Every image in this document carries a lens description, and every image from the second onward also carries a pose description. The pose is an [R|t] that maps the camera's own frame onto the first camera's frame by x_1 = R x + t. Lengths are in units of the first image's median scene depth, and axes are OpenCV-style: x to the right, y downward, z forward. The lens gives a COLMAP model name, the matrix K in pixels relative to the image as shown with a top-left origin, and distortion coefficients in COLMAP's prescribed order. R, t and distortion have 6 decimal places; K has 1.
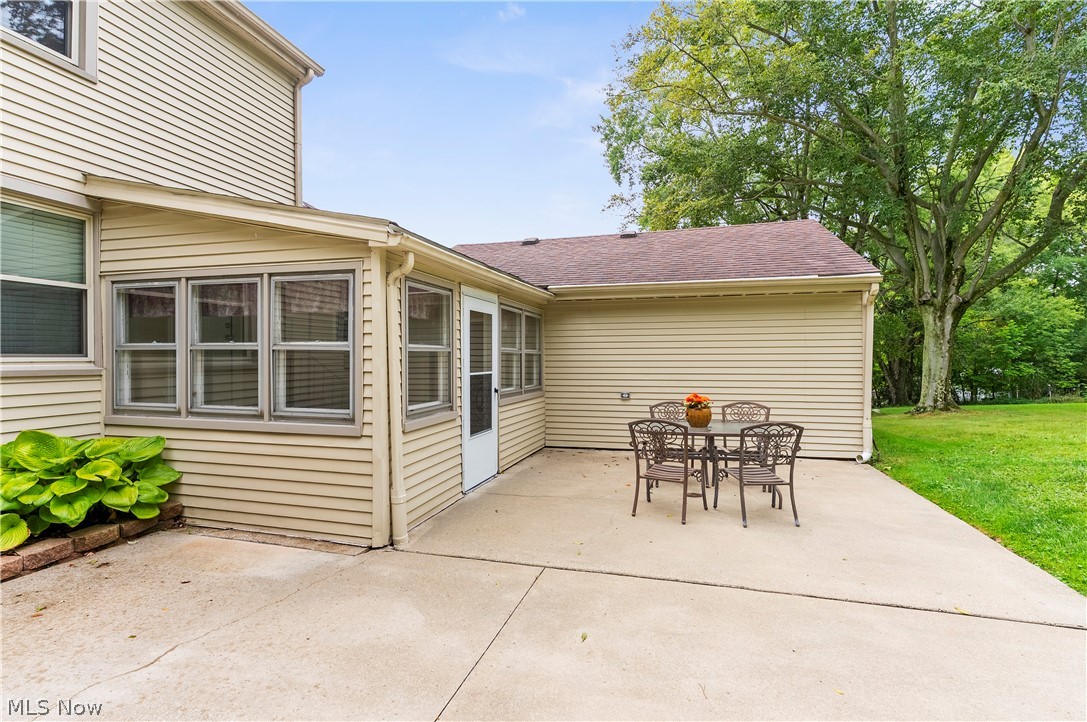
lens RADIAL K [[529.1, 0, 546.7], [0, 529.1, 348.8], [0, 0, 1]] dist [0.002369, -0.002178]
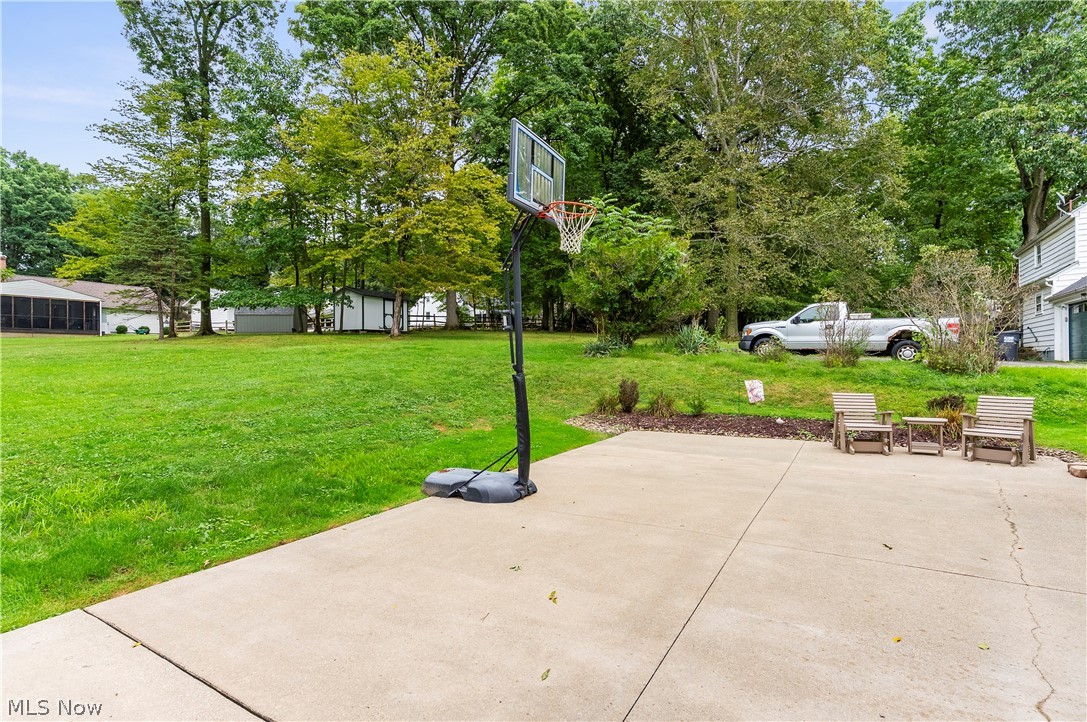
lens RADIAL K [[529.1, 0, 549.5], [0, 529.1, 362.0], [0, 0, 1]] dist [0.002369, -0.002178]
pose [[-0.966098, 0.012267, 0.257882, -0.194855], [0.008457, 0.999838, -0.015880, 0.024075], [-0.258035, -0.013161, -0.966046, 2.080143]]
